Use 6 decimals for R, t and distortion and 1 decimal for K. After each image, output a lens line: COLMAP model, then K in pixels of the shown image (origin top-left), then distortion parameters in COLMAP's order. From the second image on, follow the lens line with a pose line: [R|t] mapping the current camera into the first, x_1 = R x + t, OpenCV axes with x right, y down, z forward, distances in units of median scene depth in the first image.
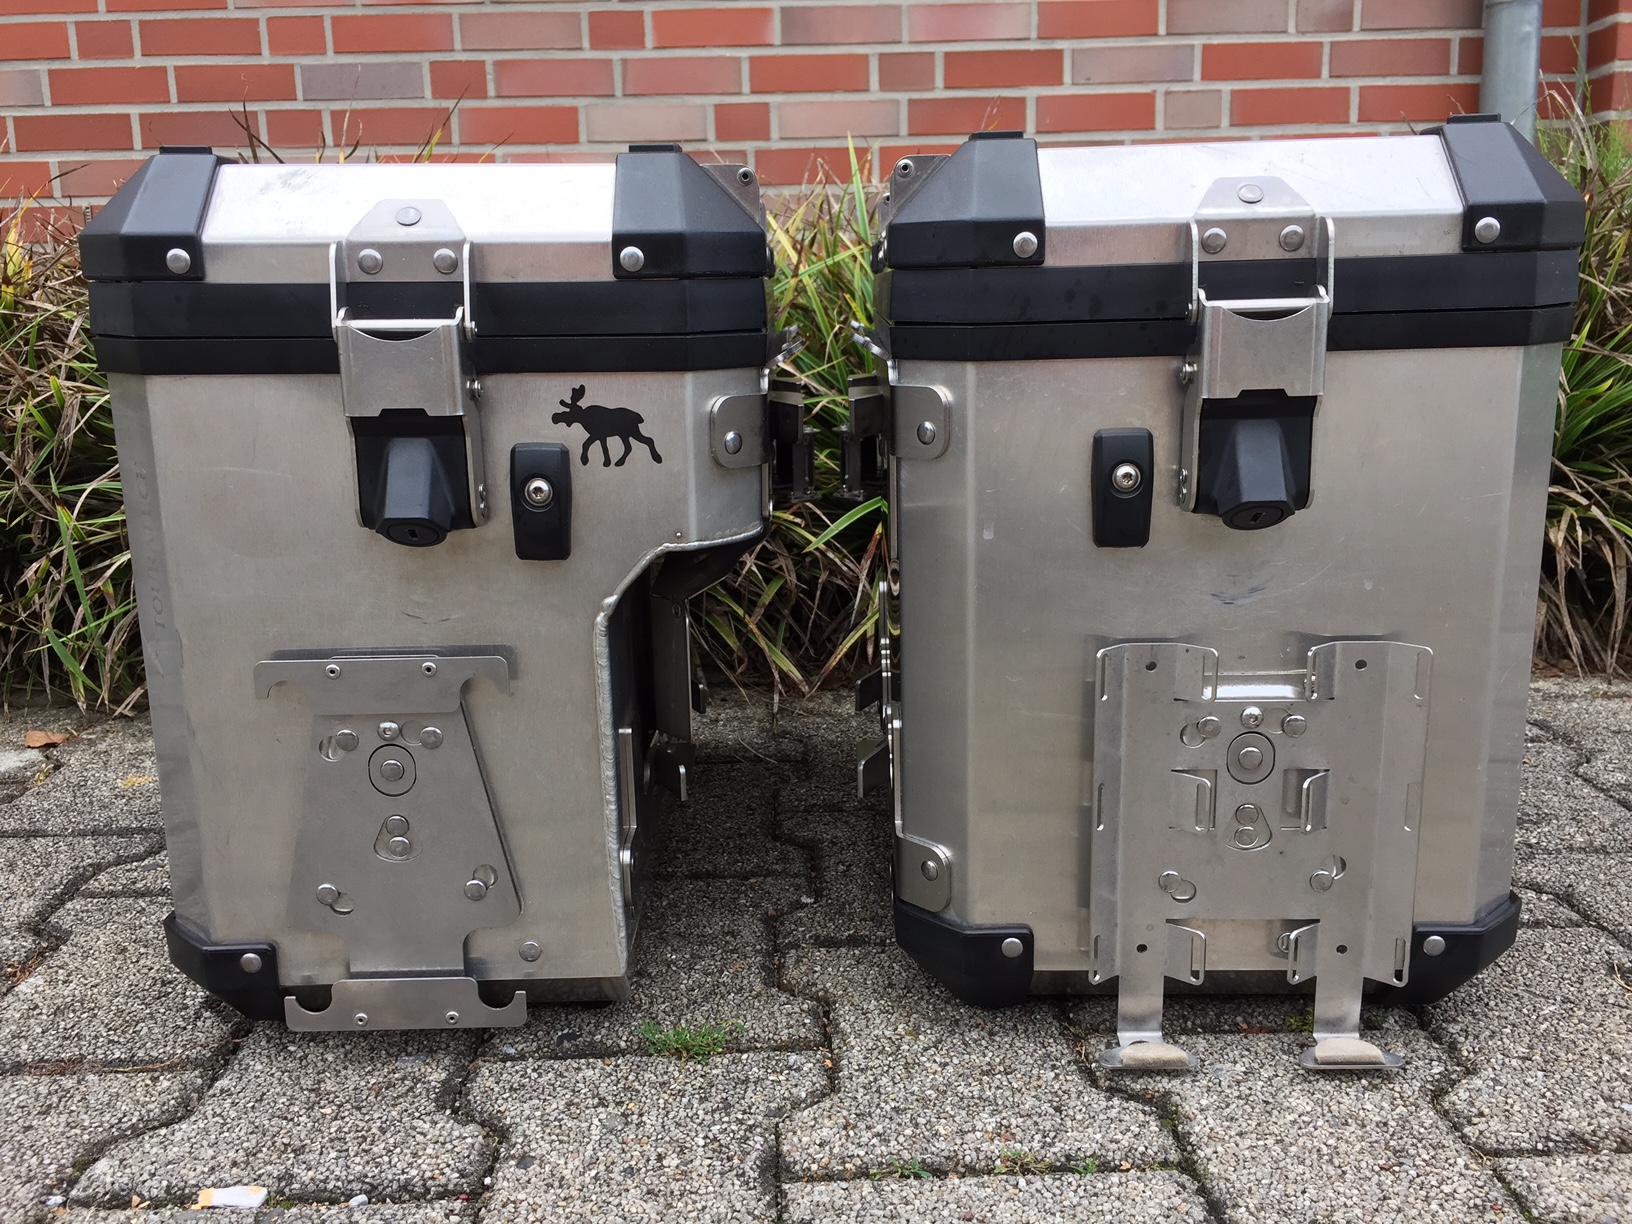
lens RADIAL K [[1406.1, 0, 819.4], [0, 1406.1, 626.7], [0, 0, 1]] dist [0.073984, -0.105327]
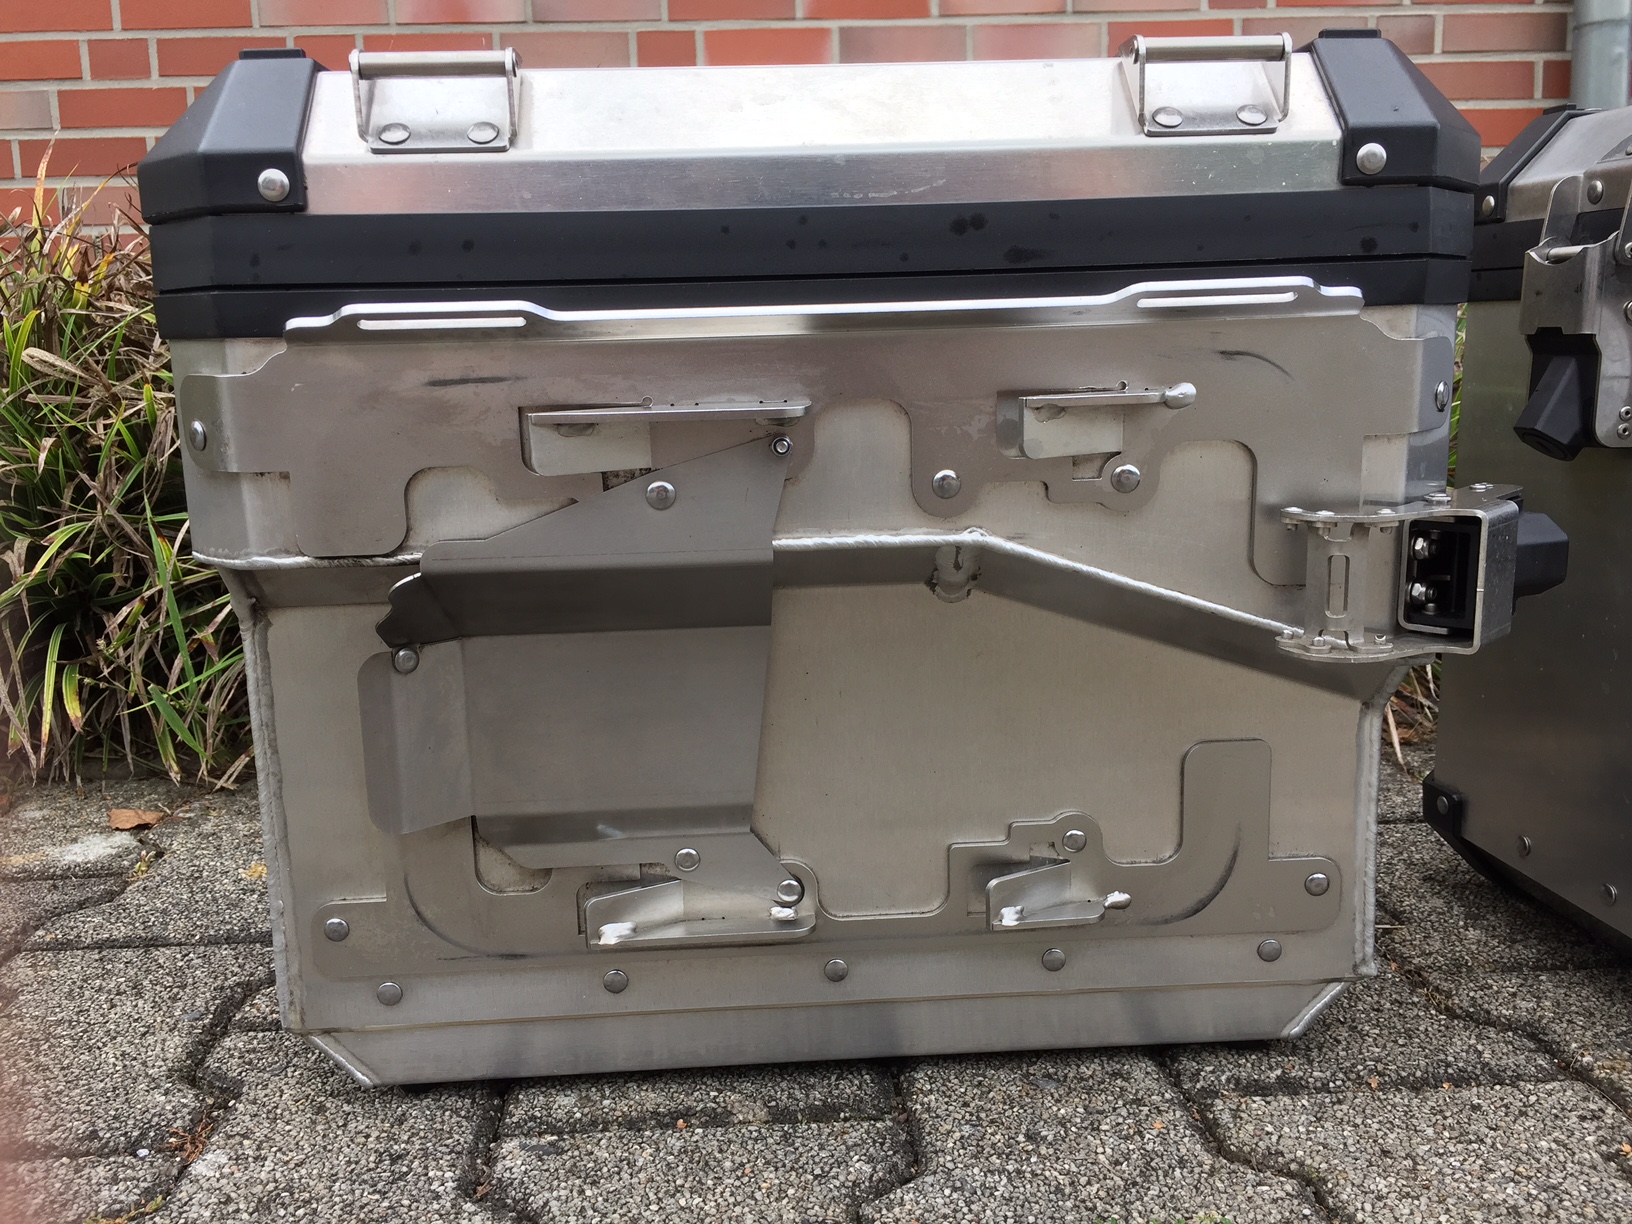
lens RADIAL K [[1406.1, 0, 809.4], [0, 1406.1, 621.9], [0, 0, 1]] dist [0.073984, -0.105327]
pose [[0.999686, -0.007993, 0.023767, -0.190495], [0.008990, 0.999070, -0.042173, 0.003155], [-0.023408, 0.042373, 0.998828, 0.178904]]
